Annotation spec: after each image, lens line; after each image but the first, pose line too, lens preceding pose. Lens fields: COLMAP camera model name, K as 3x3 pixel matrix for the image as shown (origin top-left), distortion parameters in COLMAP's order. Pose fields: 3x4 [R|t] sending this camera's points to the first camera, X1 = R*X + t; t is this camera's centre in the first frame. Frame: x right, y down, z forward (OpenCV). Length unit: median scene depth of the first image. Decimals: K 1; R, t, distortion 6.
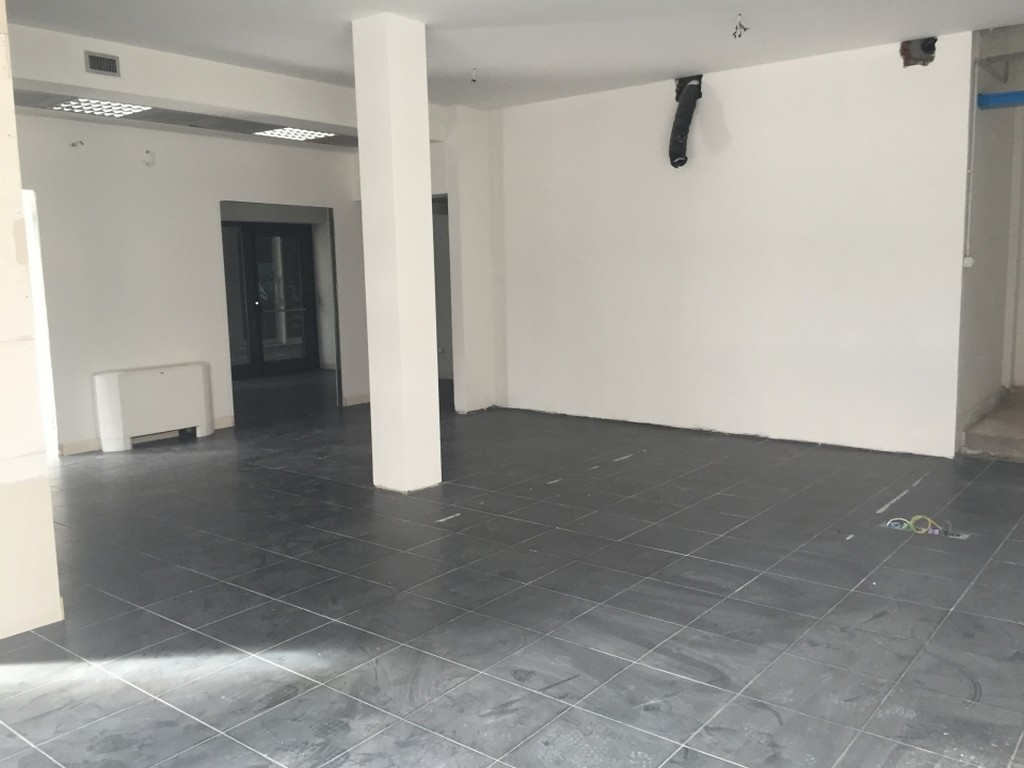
lens RADIAL K [[873.2, 0, 508.7], [0, 873.2, 381.1], [0, 0, 1]] dist [0.090023, -0.136873]
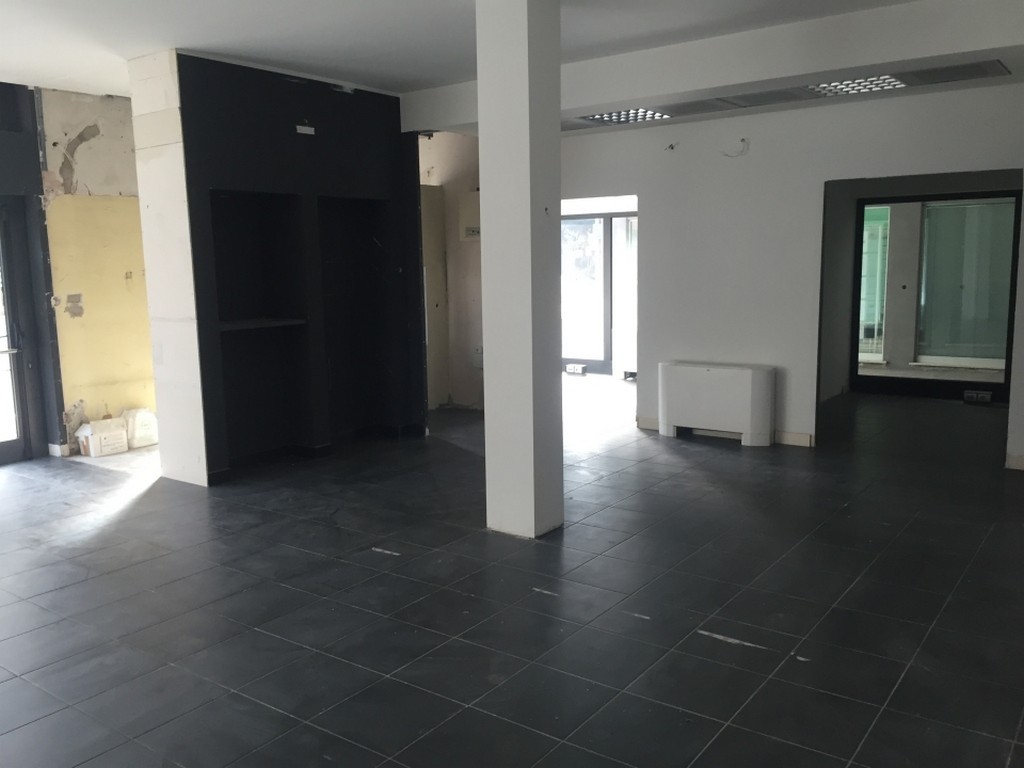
lens RADIAL K [[873.2, 0, 508.7], [0, 873.2, 381.1], [0, 0, 1]] dist [0.090023, -0.136873]
pose [[0.036810, 0.155522, -0.987146, 0.716828], [-0.111027, 0.982337, 0.150624, -0.152074], [0.993135, 0.104055, 0.053427, 0.924719]]
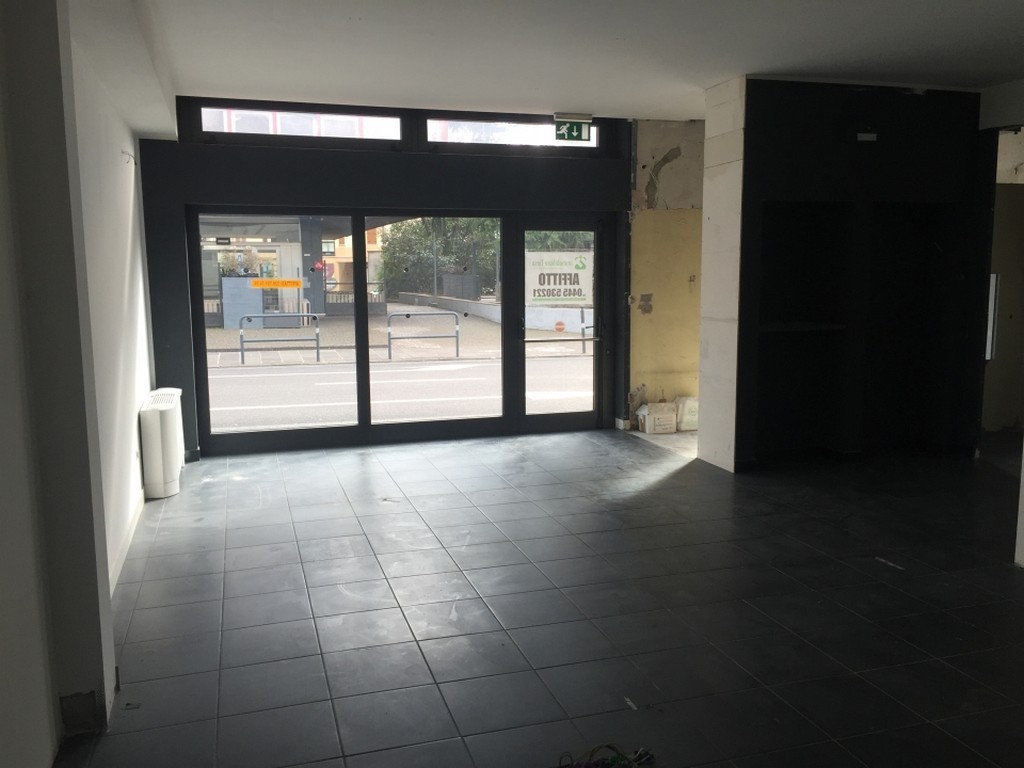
lens RADIAL K [[873.2, 0, 508.7], [0, 873.2, 381.1], [0, 0, 1]] dist [0.090023, -0.136873]
pose [[-0.565567, 0.126885, -0.814883, 0.771308], [-0.090585, 0.972557, 0.214307, -0.165991], [0.819712, 0.195022, -0.538552, 0.990631]]
